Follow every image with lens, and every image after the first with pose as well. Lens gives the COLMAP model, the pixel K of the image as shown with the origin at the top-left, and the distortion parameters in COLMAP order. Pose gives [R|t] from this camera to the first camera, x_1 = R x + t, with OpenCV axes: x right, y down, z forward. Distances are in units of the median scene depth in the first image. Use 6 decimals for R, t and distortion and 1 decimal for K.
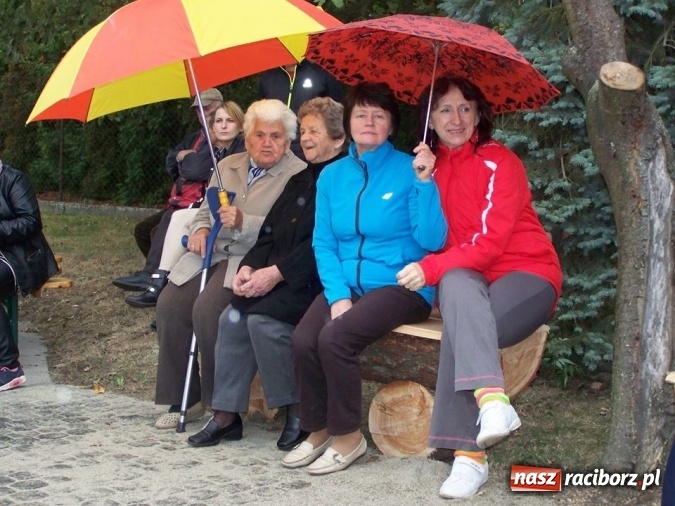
lens RADIAL K [[1274.8, 0, 332.6], [0, 1274.8, 252.8], [0, 0, 1]] dist [-0.024469, 0.000000]
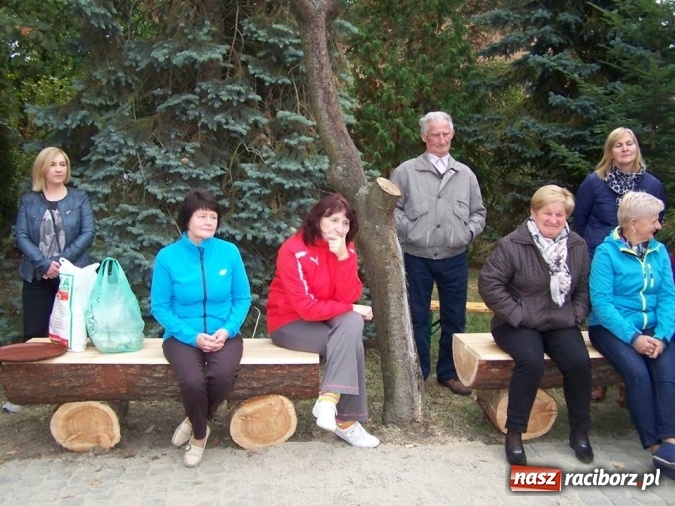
lens RADIAL K [[770.8, 0, 330.5], [0, 770.8, 232.3], [0, 0, 1]] dist [-0.107591, 0.000000]
pose [[0.597471, -0.078972, 0.797993, -0.571671], [0.076036, 0.996234, 0.041661, -0.113175], [-0.798278, 0.035785, 0.601226, 0.400486]]
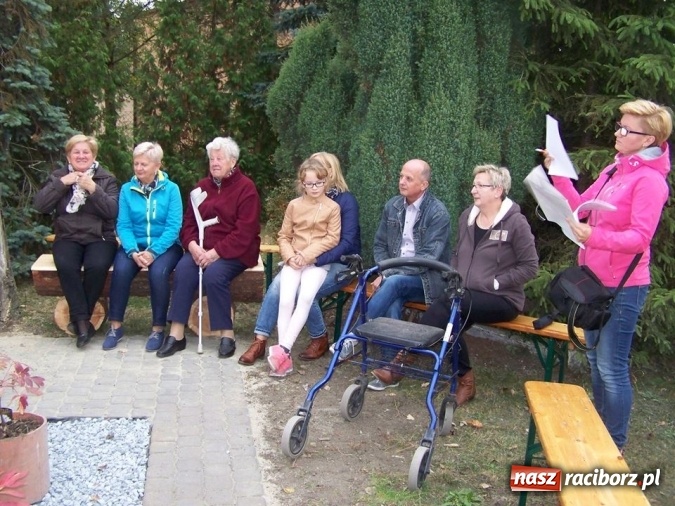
lens RADIAL K [[770.8, 0, 340.2], [0, 770.8, 239.4], [0, 0, 1]] dist [-0.107591, 0.000000]
pose [[0.537573, -0.112071, 0.835736, -0.469908], [0.061298, 0.993700, 0.093825, -0.042621], [-0.840986, 0.000791, 0.541056, -0.193372]]
